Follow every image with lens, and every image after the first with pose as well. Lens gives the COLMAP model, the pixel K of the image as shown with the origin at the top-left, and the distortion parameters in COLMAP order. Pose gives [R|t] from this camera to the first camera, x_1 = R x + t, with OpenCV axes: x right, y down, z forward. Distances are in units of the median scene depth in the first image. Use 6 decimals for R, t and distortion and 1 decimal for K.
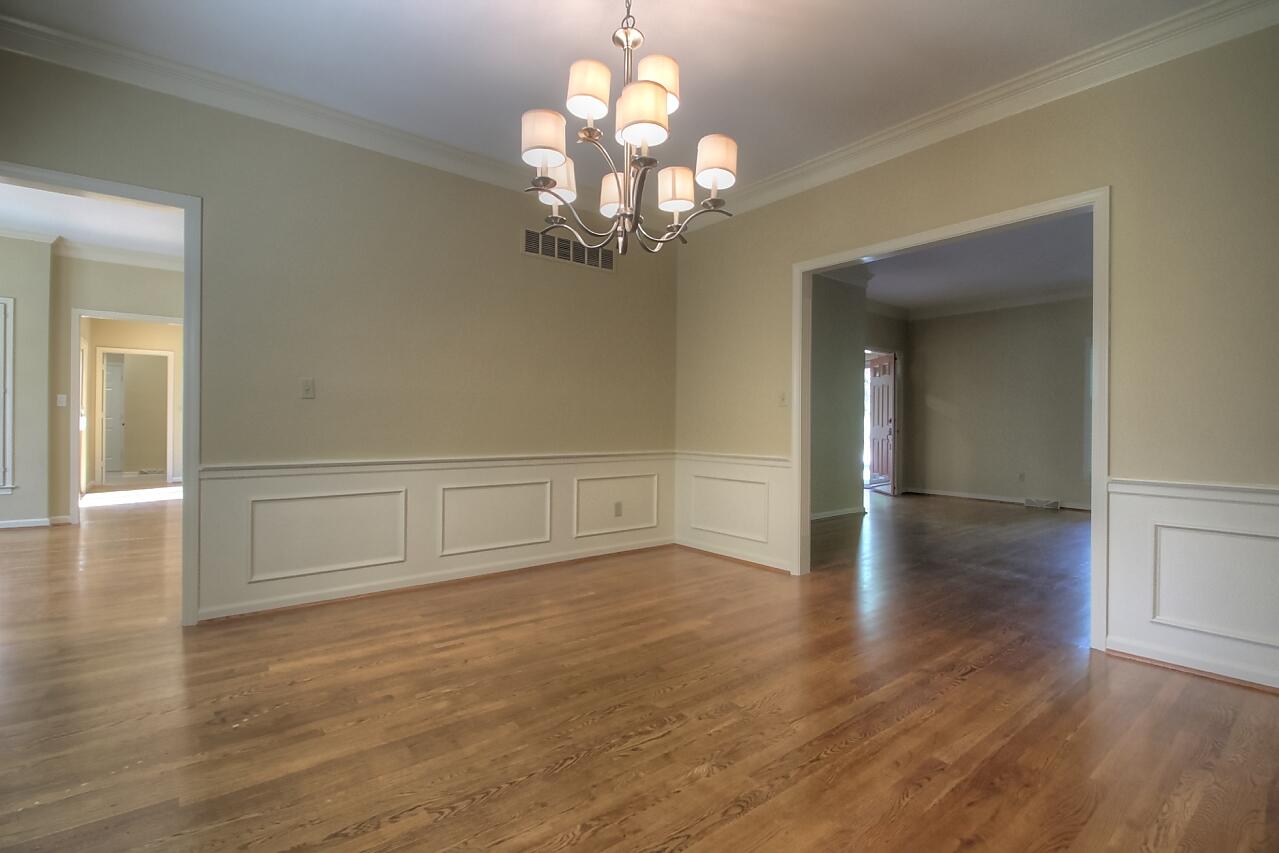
lens RADIAL K [[595.3, 0, 647.3], [0, 595.3, 421.5], [0, 0, 1]] dist [0.035842, -0.022943]
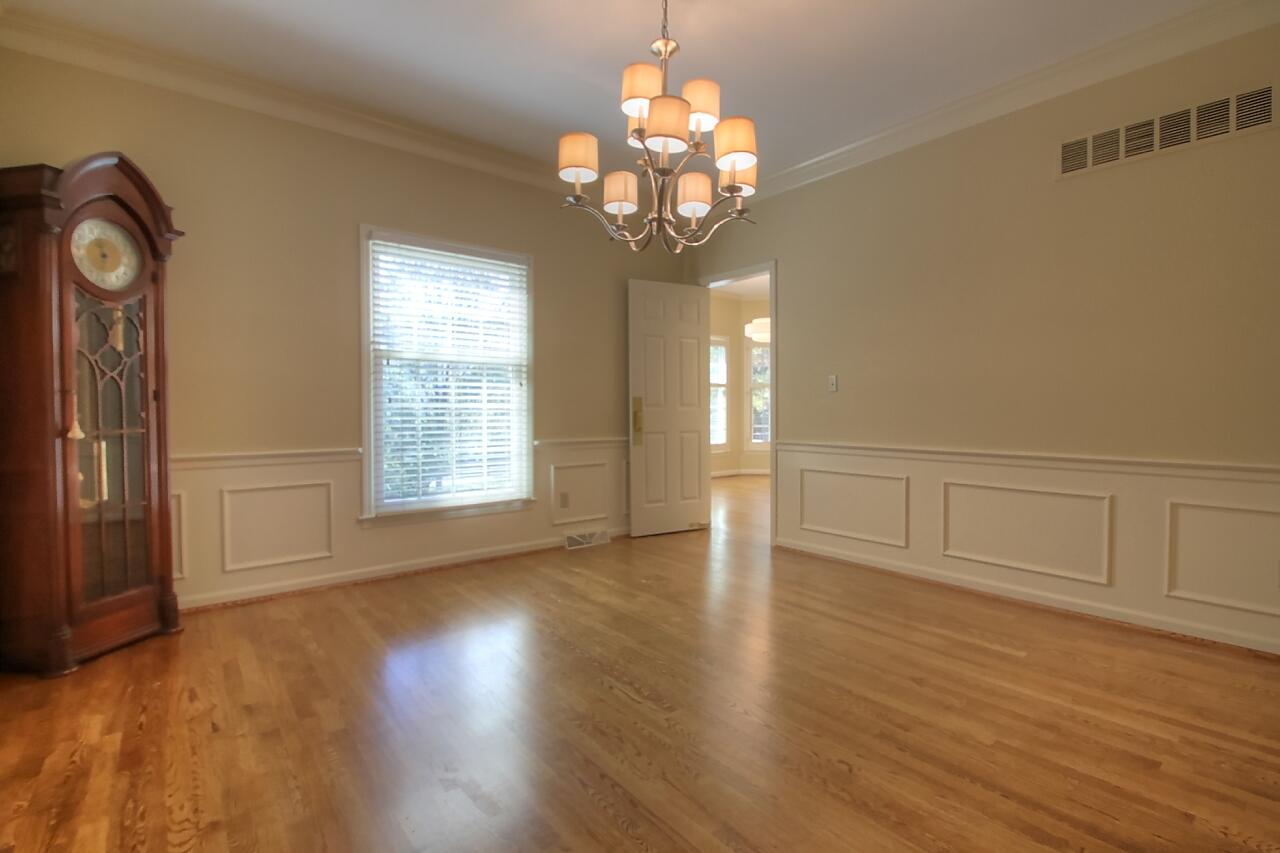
lens RADIAL K [[595.7, 0, 647.8], [0, 595.7, 421.5], [0, 0, 1]] dist [0.035842, -0.022943]
pose [[-0.004787, 0.016486, -0.999853, 0.740617], [0.015352, 0.999747, 0.016410, -0.006187], [0.999871, -0.015271, -0.005039, 0.682125]]
